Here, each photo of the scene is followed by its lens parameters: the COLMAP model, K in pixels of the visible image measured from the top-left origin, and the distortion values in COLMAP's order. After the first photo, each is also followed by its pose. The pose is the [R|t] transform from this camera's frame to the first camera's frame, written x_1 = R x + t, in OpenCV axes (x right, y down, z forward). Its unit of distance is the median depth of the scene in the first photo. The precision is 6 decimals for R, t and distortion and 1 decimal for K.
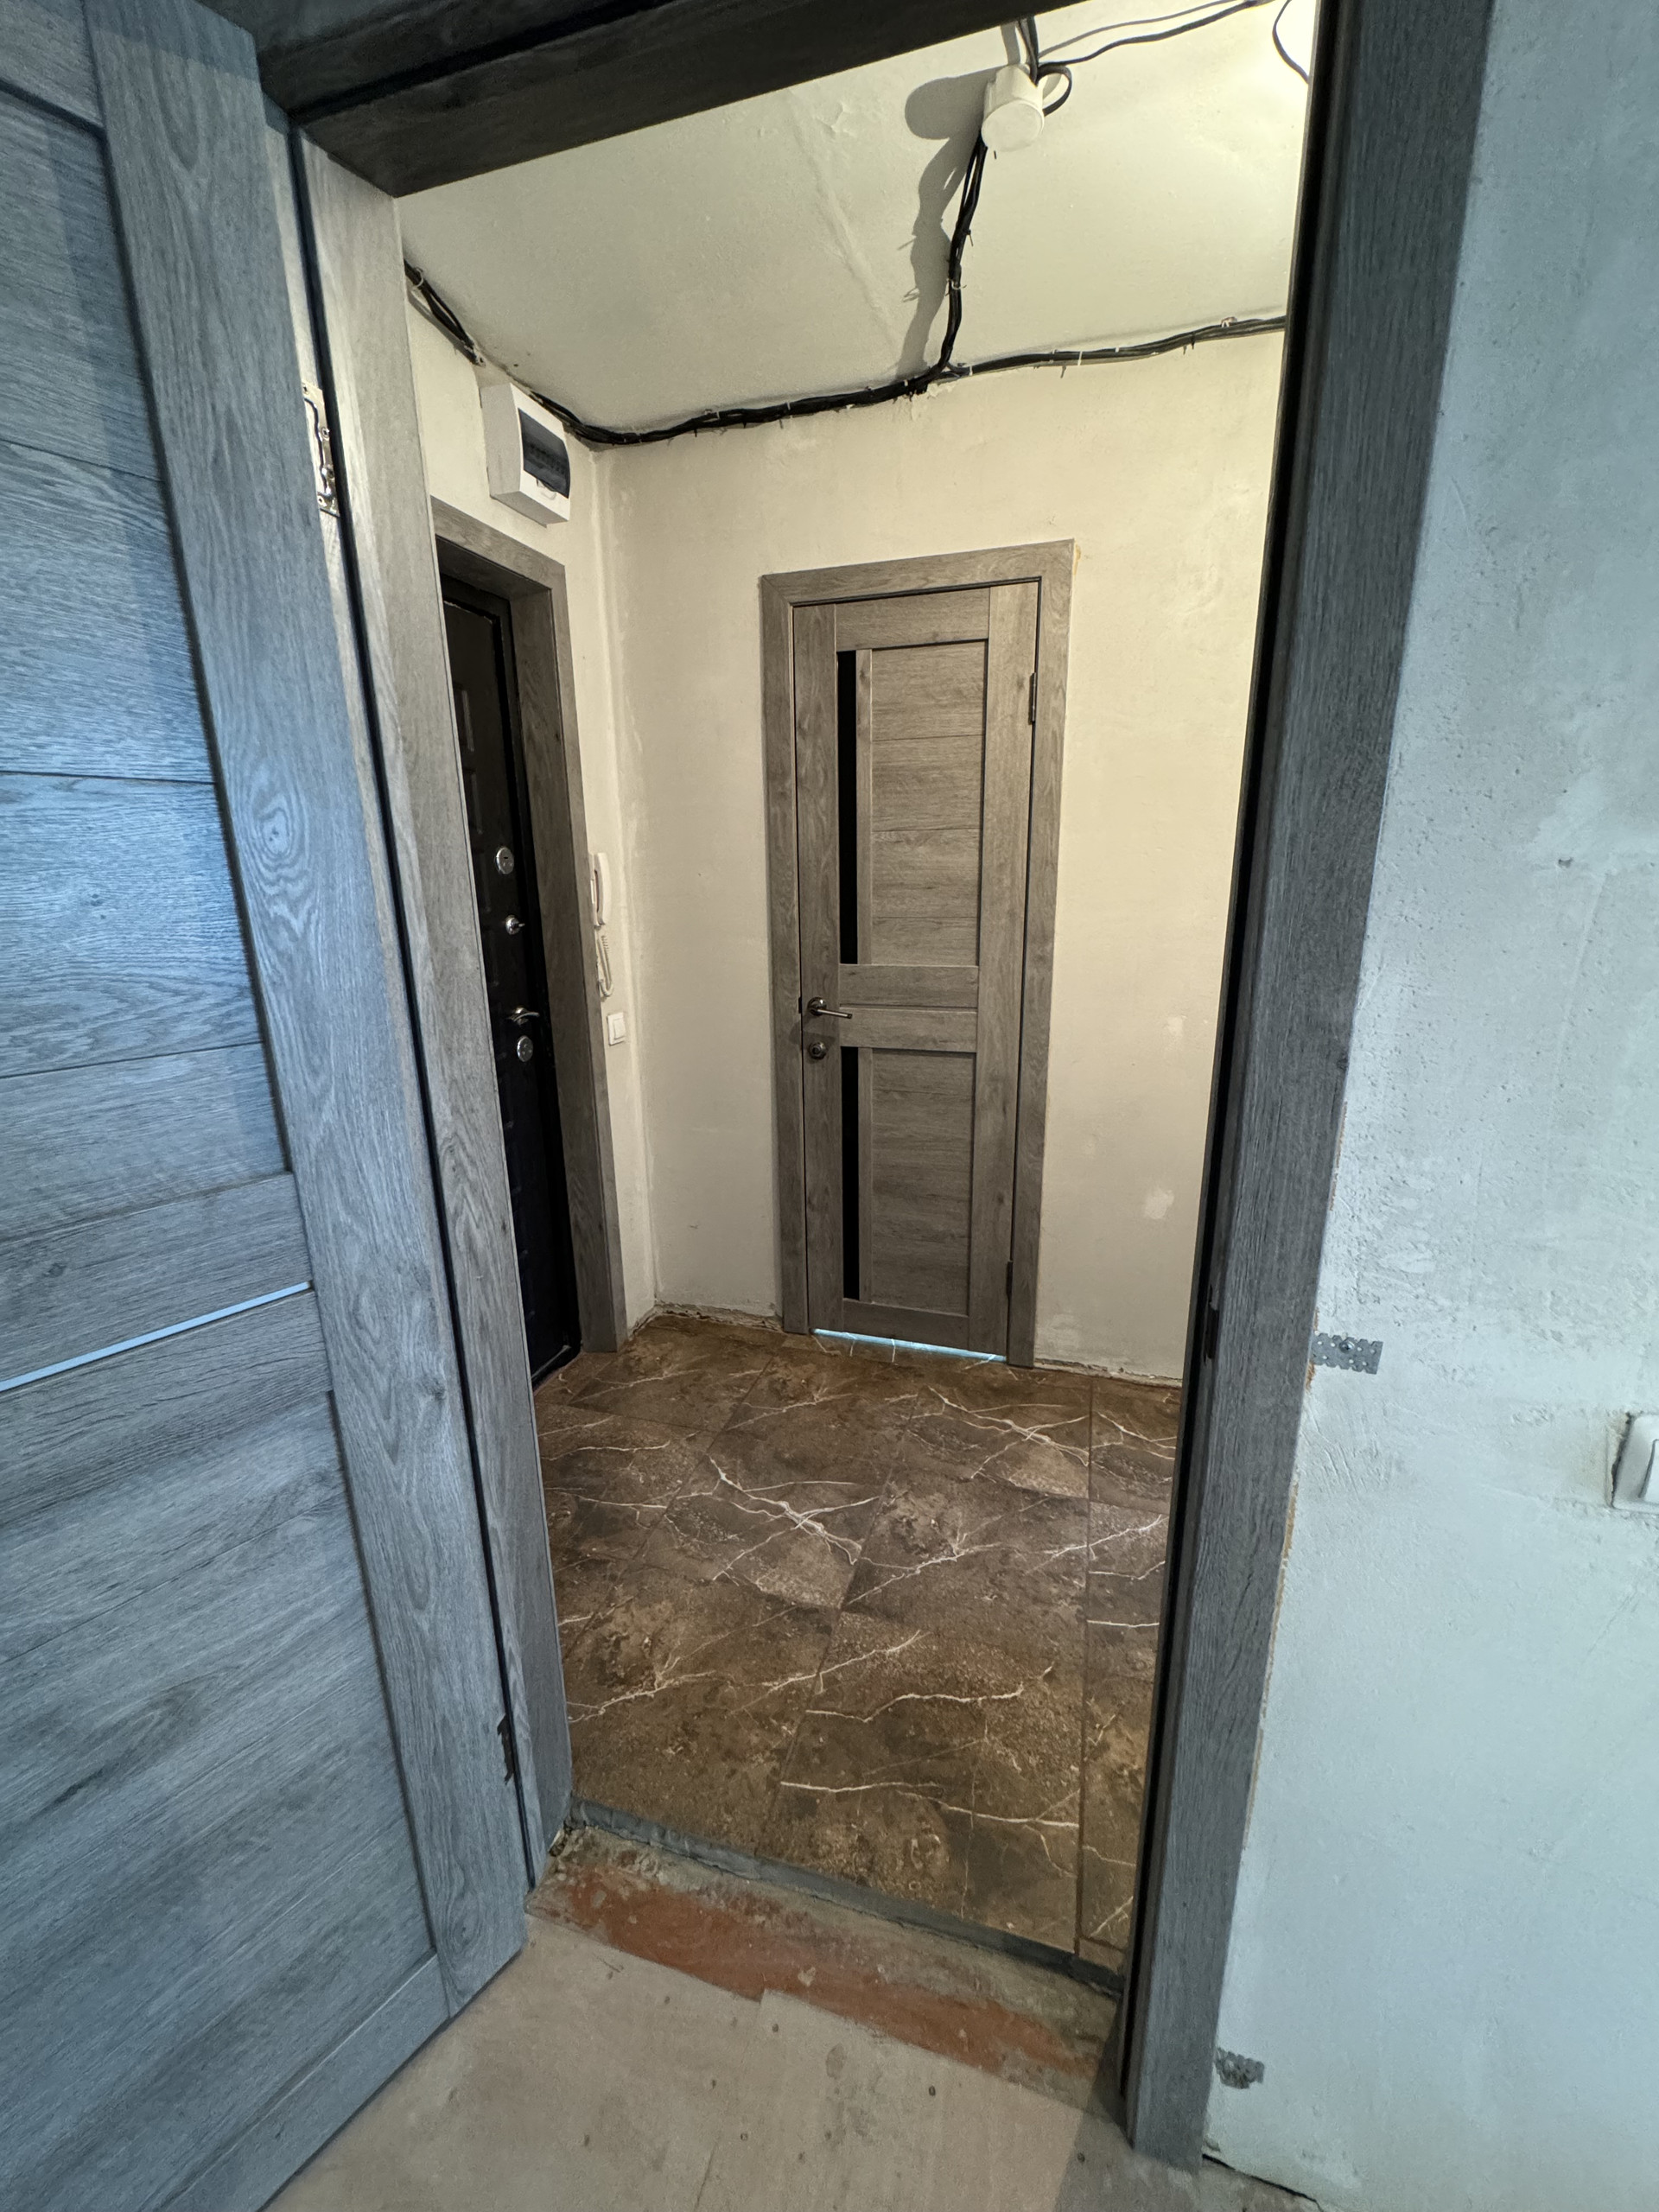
lens RADIAL K [[881.7, 0, 834.2], [0, 881.7, 1101.2], [0, 0, 1]] dist [0.003657, -0.000035]
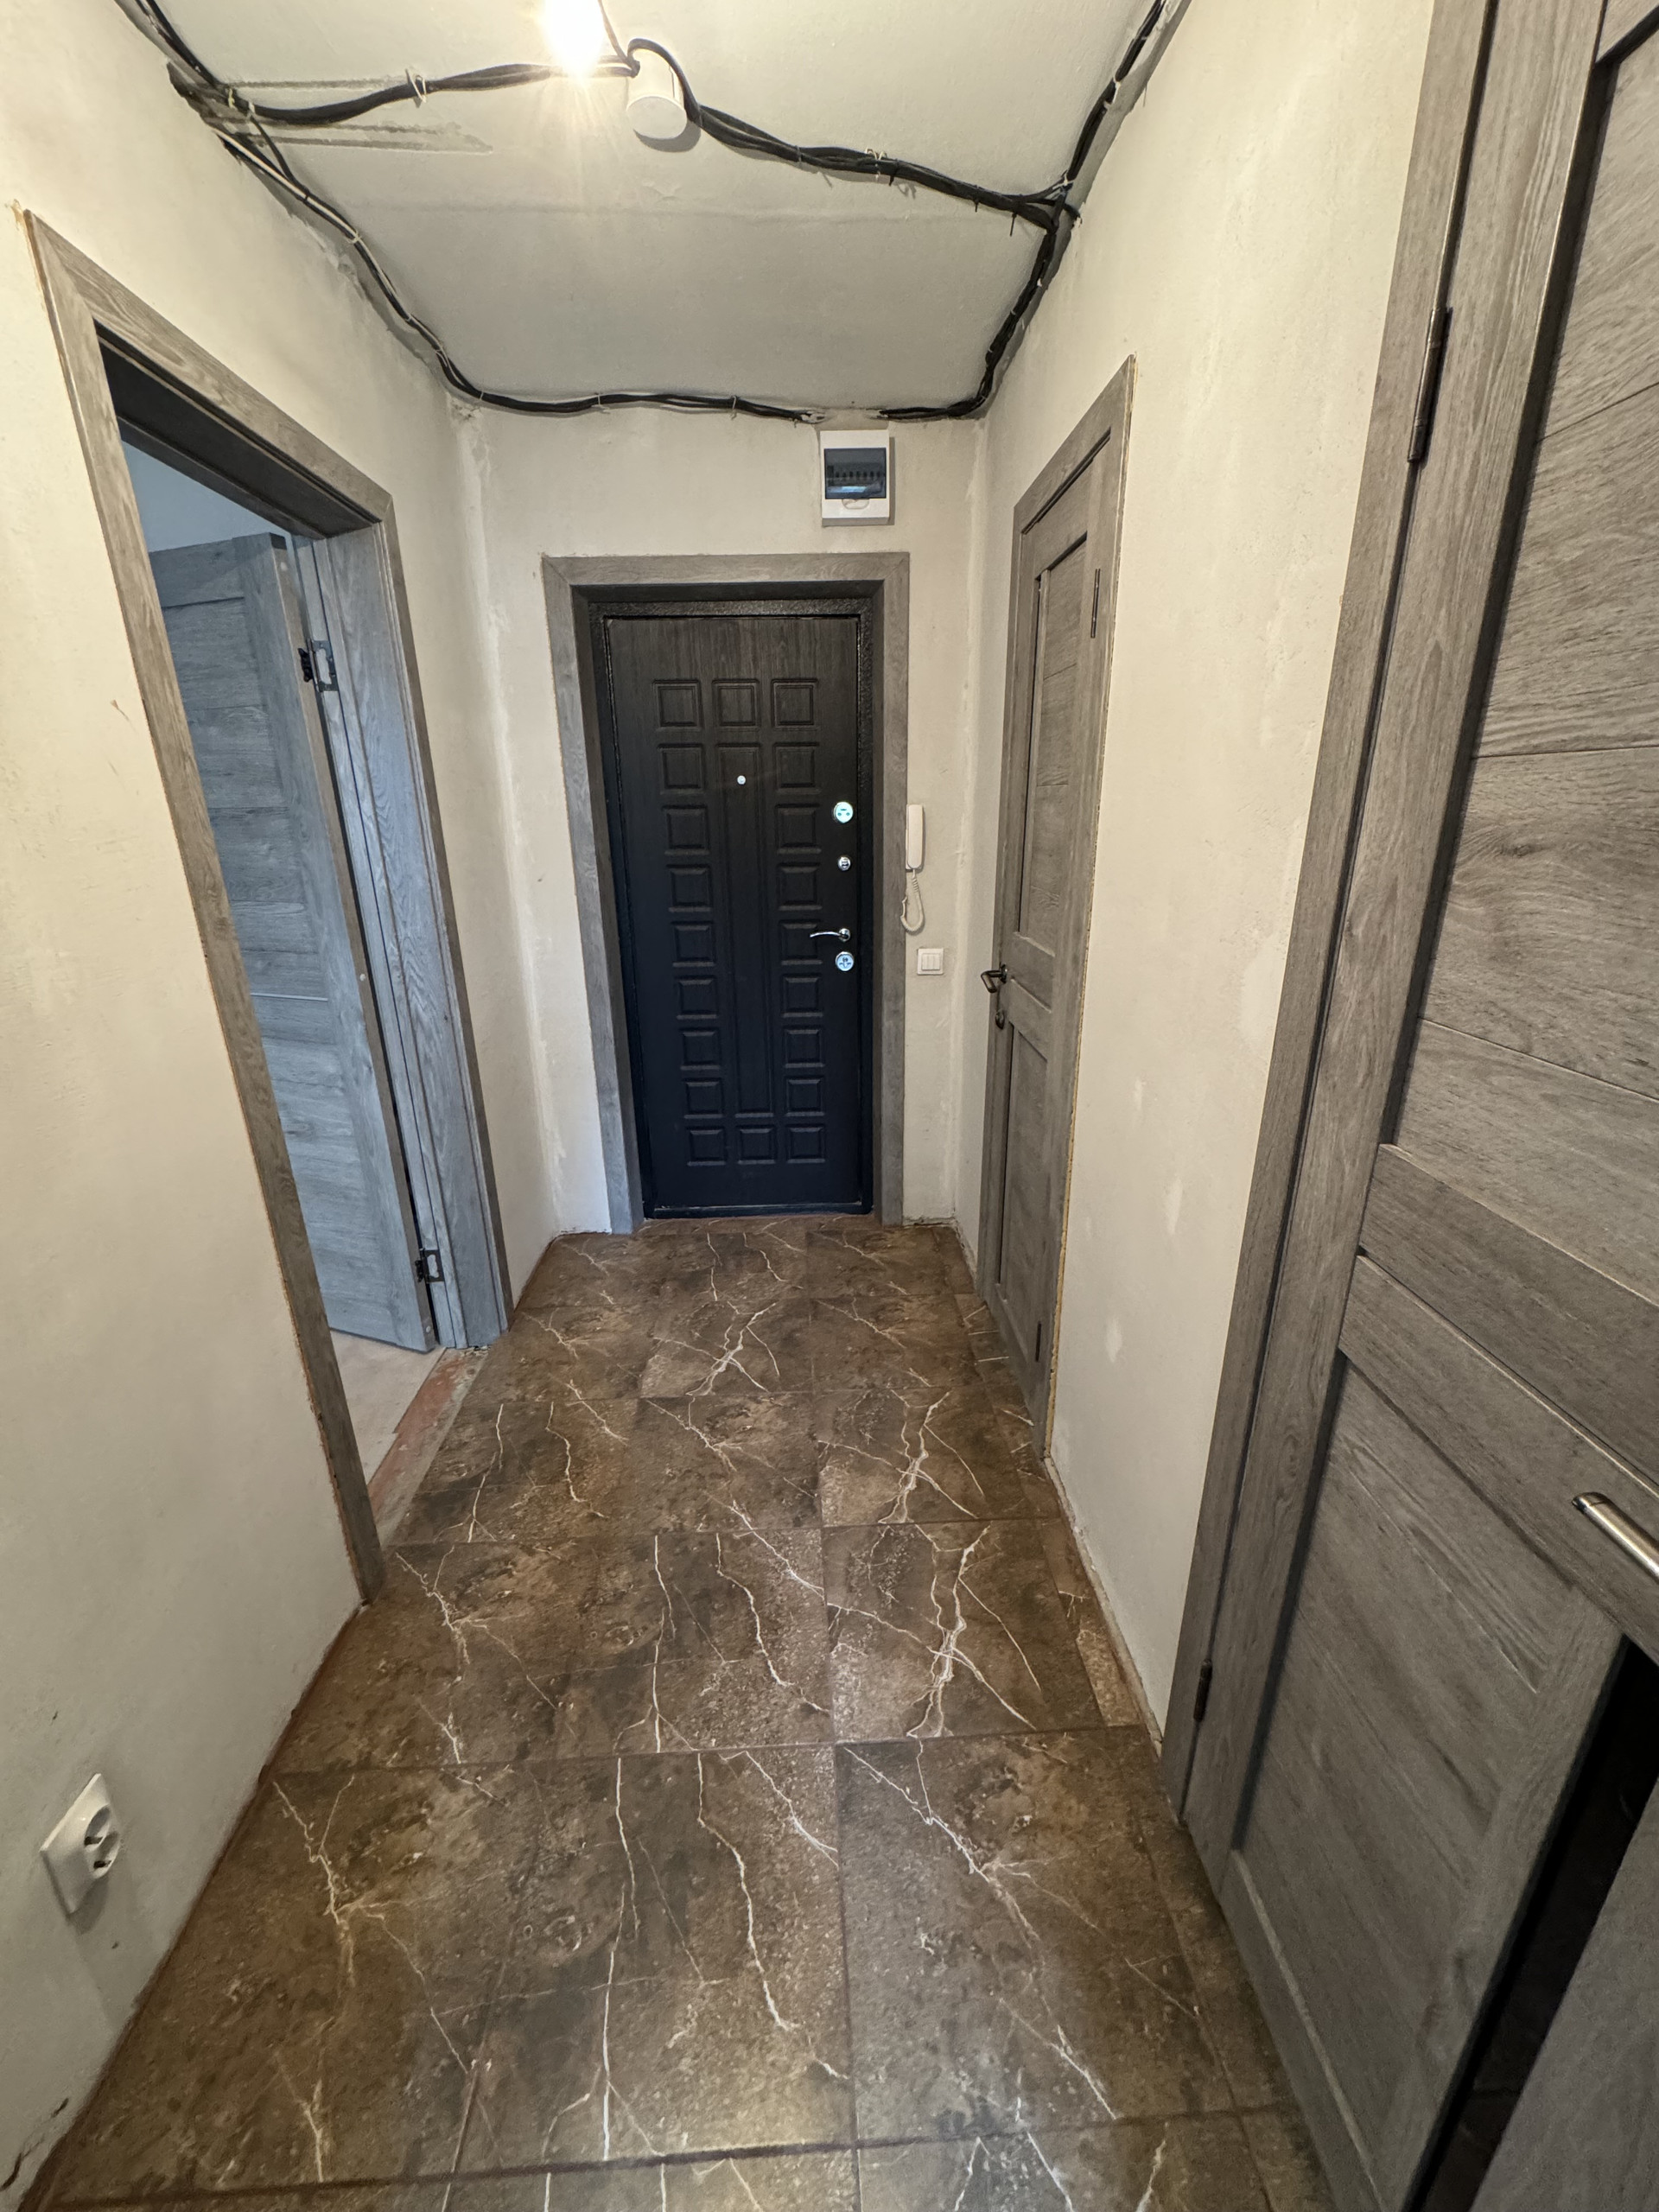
lens RADIAL K [[881.7, 0, 827.3], [0, 881.7, 1100.5], [0, 0, 1]] dist [0.003657, -0.000035]
pose [[0.332511, 0.312798, -0.889716, 0.980415], [-0.226696, 0.942245, 0.246543, -0.207333], [0.915448, 0.119717, 0.384217, 0.589648]]
